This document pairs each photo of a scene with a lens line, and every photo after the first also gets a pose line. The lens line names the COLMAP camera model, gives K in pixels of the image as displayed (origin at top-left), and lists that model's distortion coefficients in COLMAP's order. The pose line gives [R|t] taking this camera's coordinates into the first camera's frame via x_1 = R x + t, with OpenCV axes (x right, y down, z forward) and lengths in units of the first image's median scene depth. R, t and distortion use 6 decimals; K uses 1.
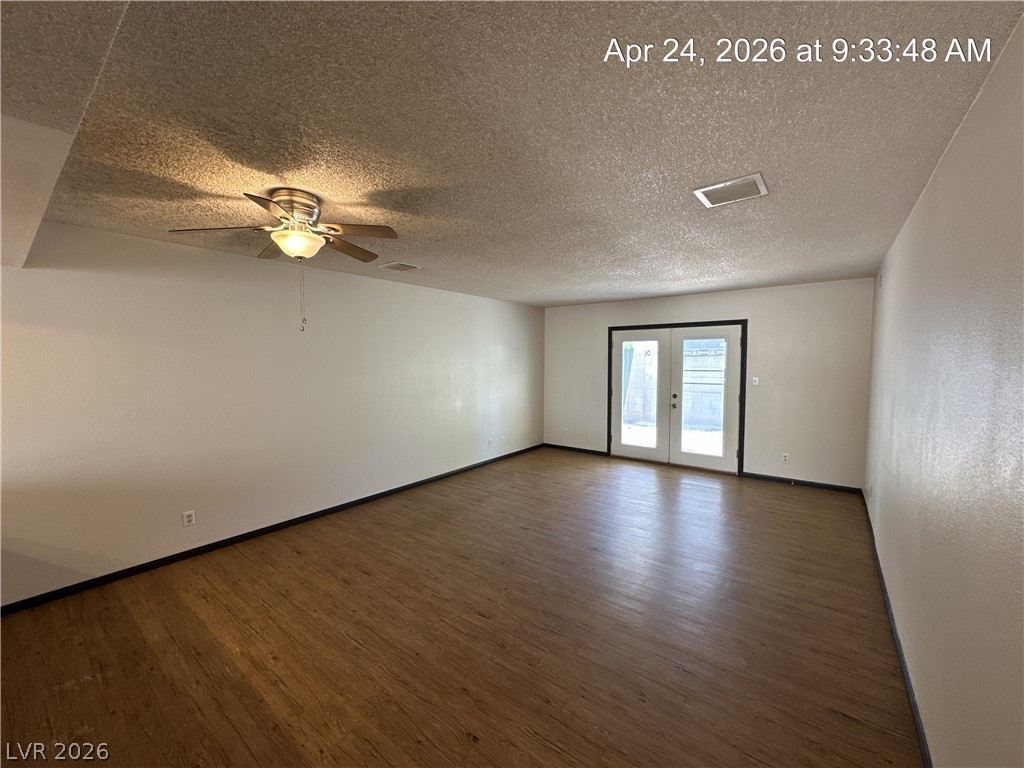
lens RADIAL K [[408.1, 0, 513.6], [0, 408.1, 384.2], [0, 0, 1]] dist [-0.001477, 0.000511]
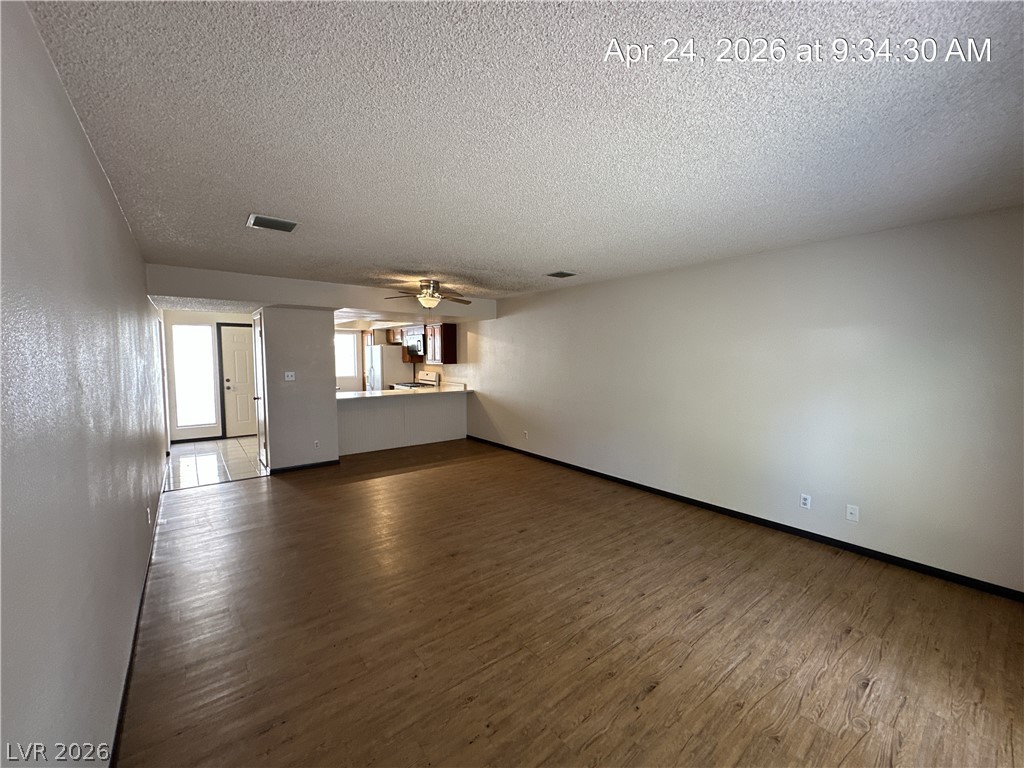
lens RADIAL K [[408.1, 0, 516.6], [0, 408.1, 382.7], [0, 0, 1]] dist [-0.001477, 0.000511]
pose [[-0.244200, 0.073815, -0.966911, 0.787646], [-0.051271, 0.994721, 0.088887, -0.071737], [0.968369, 0.071281, -0.239126, 0.987393]]
